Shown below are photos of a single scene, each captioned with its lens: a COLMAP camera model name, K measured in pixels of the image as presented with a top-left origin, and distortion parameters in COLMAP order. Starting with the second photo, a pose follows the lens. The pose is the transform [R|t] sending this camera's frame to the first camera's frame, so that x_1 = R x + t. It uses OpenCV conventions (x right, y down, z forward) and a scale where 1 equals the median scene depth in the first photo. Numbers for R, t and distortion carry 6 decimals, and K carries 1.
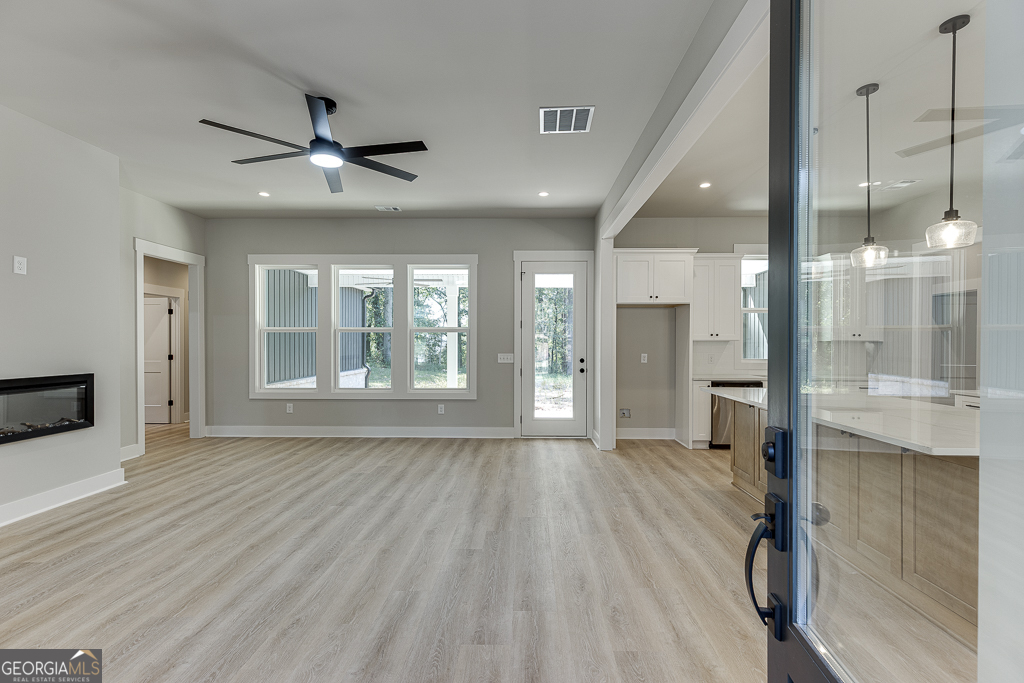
lens RADIAL K [[457.9, 0, 521.1], [0, 457.9, 345.4], [0, 0, 1]] dist [0.004636, -0.001363]
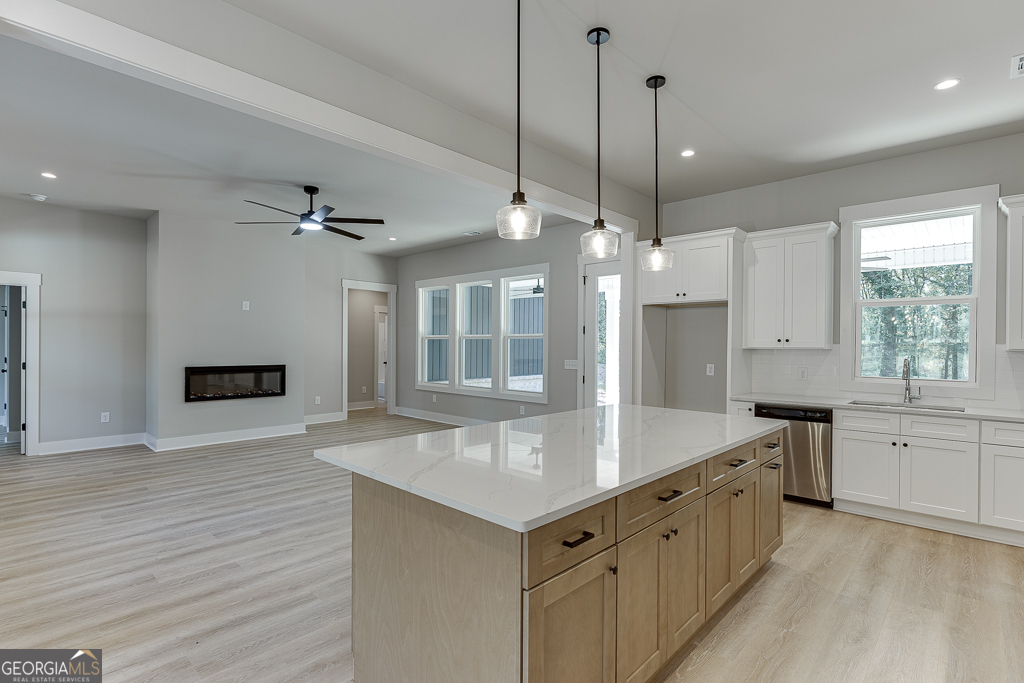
lens RADIAL K [[494.4, 0, 519.1], [0, 494.4, 344.6], [0, 0, 1]] dist [-0.010607, 0.000288]
pose [[0.742667, 0.003356, -0.669652, 0.919504], [-0.010710, 0.999919, -0.006867, -0.010193], [0.669575, 0.012272, 0.742643, 0.209903]]
